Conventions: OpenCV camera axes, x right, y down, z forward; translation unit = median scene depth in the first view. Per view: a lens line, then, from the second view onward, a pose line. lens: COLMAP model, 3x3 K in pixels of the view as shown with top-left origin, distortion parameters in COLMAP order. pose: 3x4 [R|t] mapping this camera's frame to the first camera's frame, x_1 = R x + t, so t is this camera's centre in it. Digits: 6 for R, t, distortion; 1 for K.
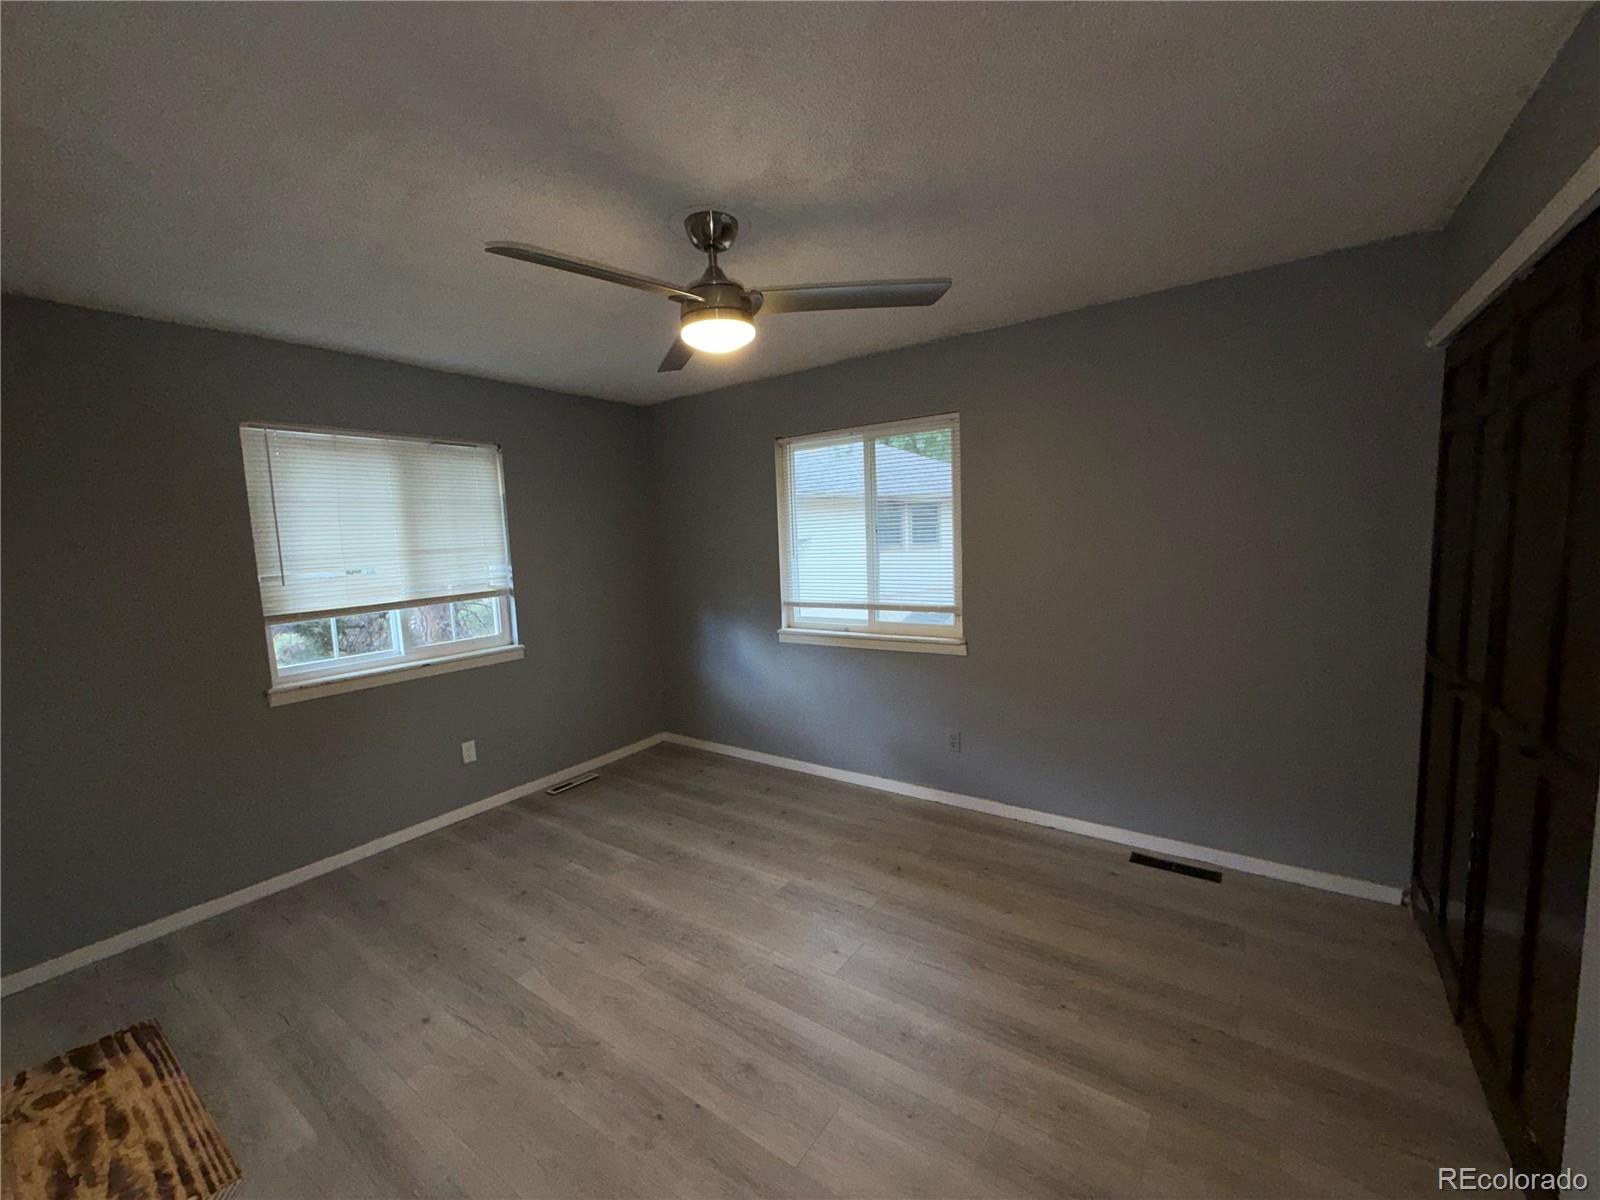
lens RADIAL K [[636.8, 0, 796.9], [0, 636.8, 605.6], [0, 0, 1]] dist [0.001037, 0.001268]
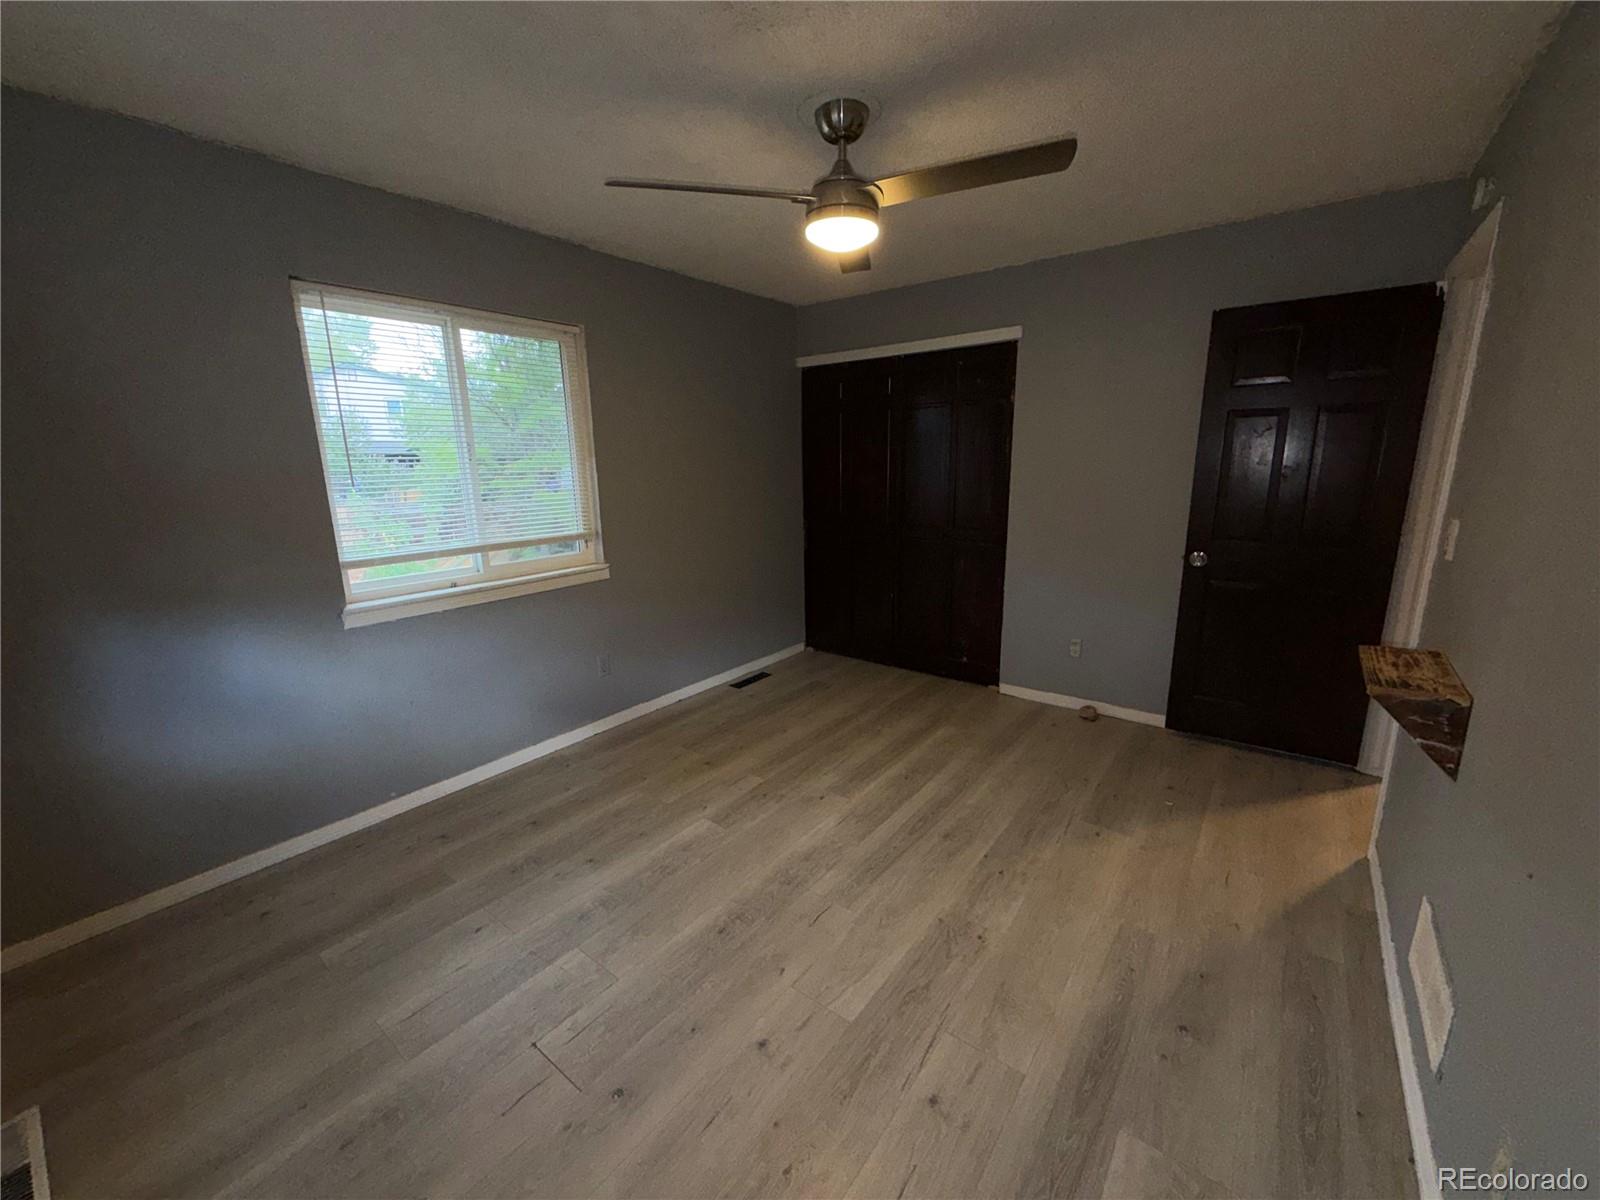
lens RADIAL K [[636.8, 0, 790.3], [0, 636.8, 607.4], [0, 0, 1]] dist [0.001037, 0.001268]
pose [[0.045905, -0.188975, 0.980908, -0.833709], [0.126453, 0.975144, 0.181946, -0.028916], [-0.990910, 0.115687, 0.068660, 0.734532]]
